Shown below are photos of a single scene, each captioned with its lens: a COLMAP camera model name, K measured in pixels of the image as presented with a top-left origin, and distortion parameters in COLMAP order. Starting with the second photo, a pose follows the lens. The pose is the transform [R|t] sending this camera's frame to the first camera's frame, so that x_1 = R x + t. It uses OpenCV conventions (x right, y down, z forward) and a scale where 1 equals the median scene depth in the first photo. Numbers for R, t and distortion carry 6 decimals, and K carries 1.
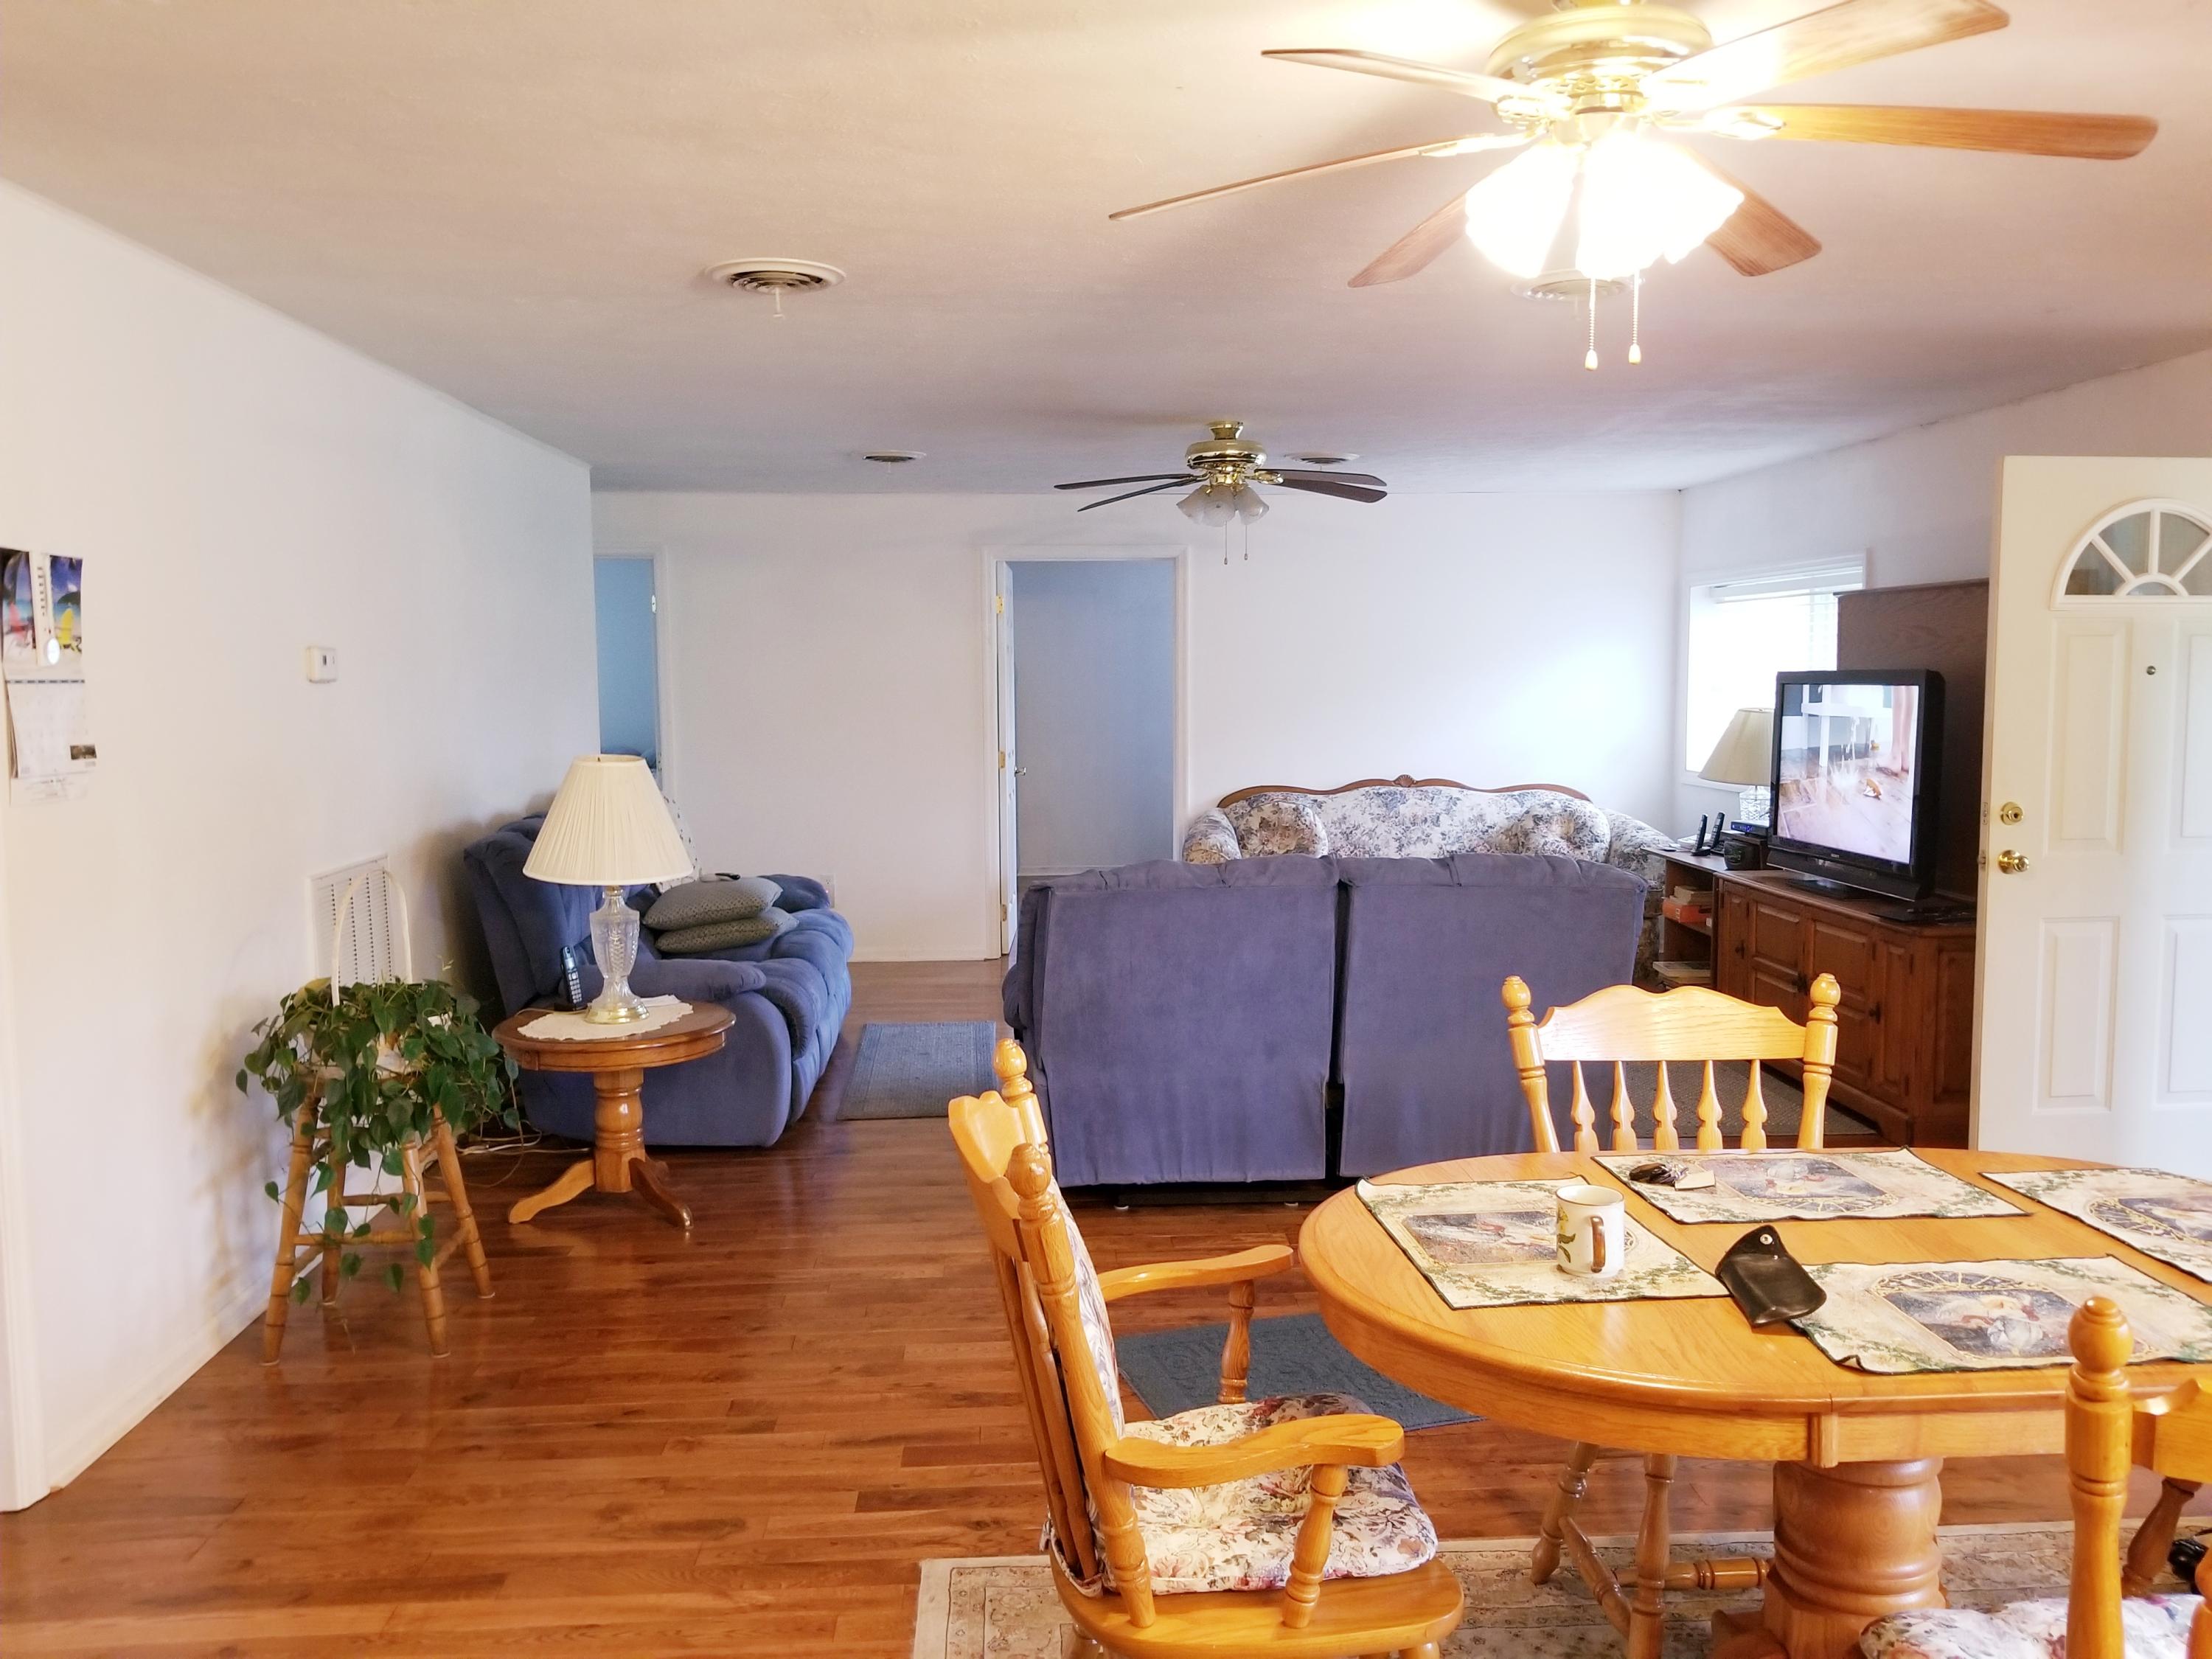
lens RADIAL K [[1730.2, 0, 1118.6], [0, 1730.2, 818.0], [0, 0, 1]] dist [0.043822, -0.082217]
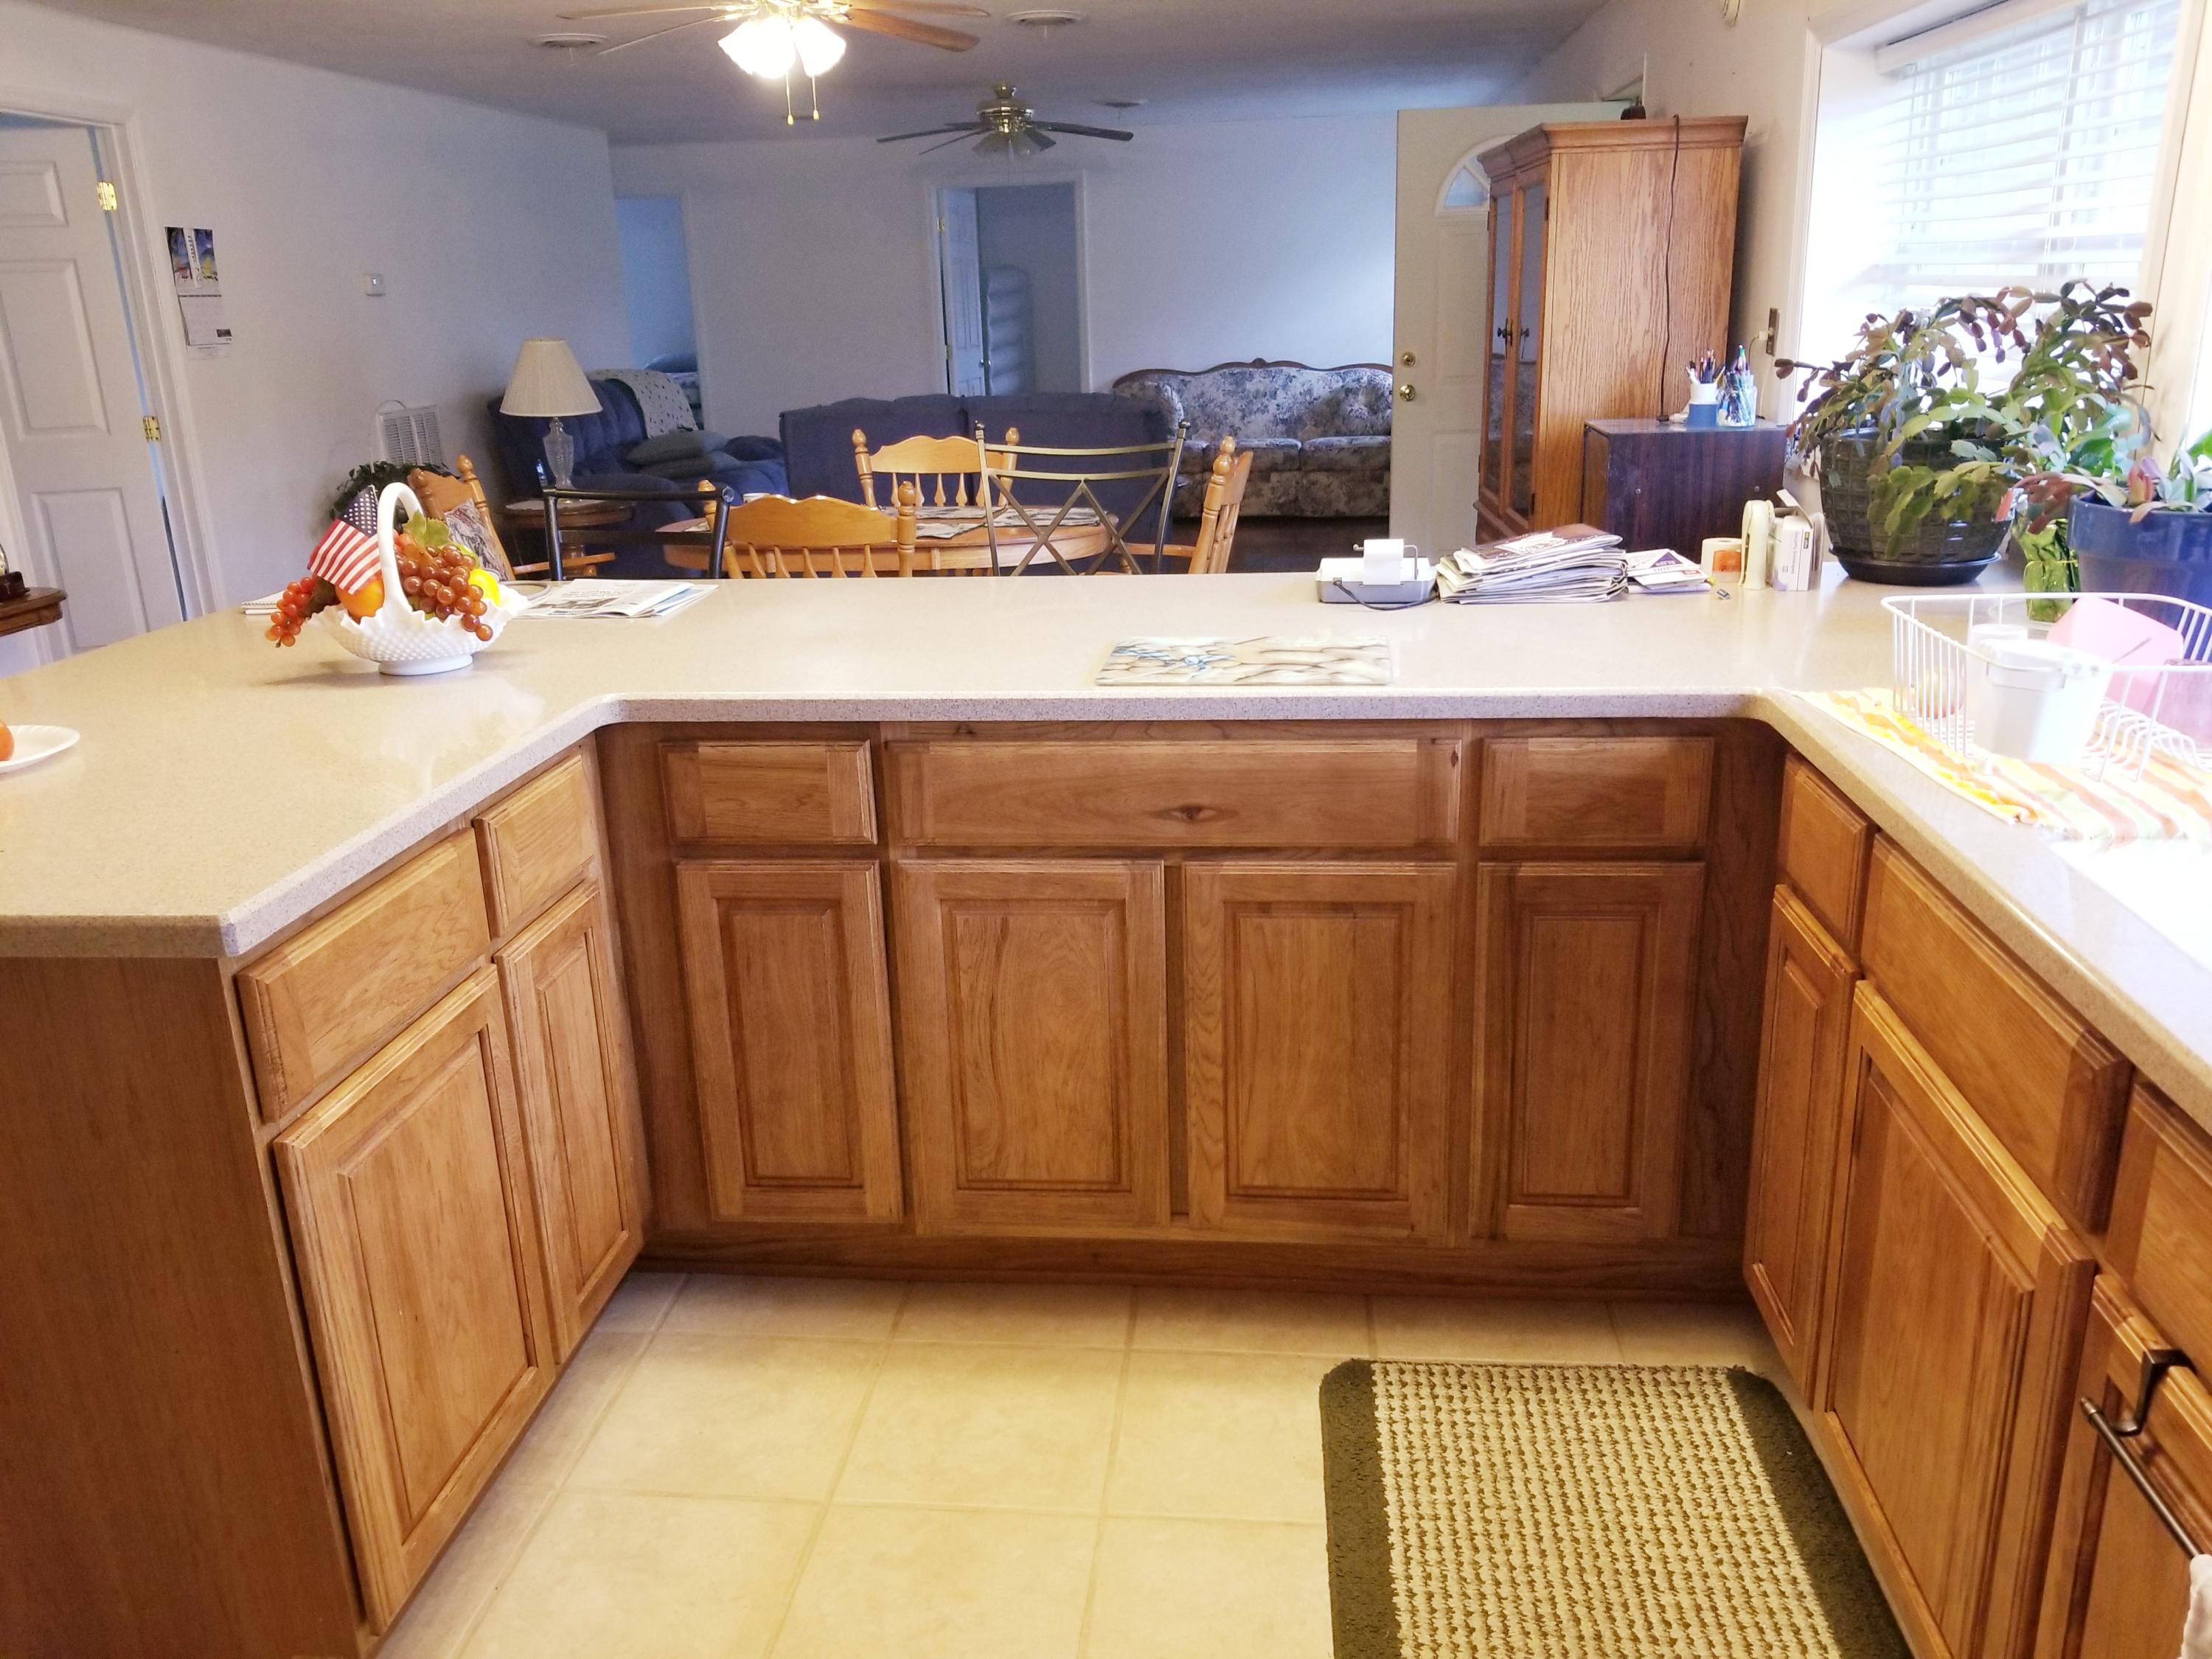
lens RADIAL K [[1730.2, 0, 1096.8], [0, 1730.2, 844.6], [0, 0, 1]] dist [0.043822, -0.082217]
pose [[0.986017, 0.027528, -0.164357, 0.497430], [0.010328, 0.974271, 0.225144, 0.064481], [0.166326, -0.223693, 0.960363, -0.593072]]
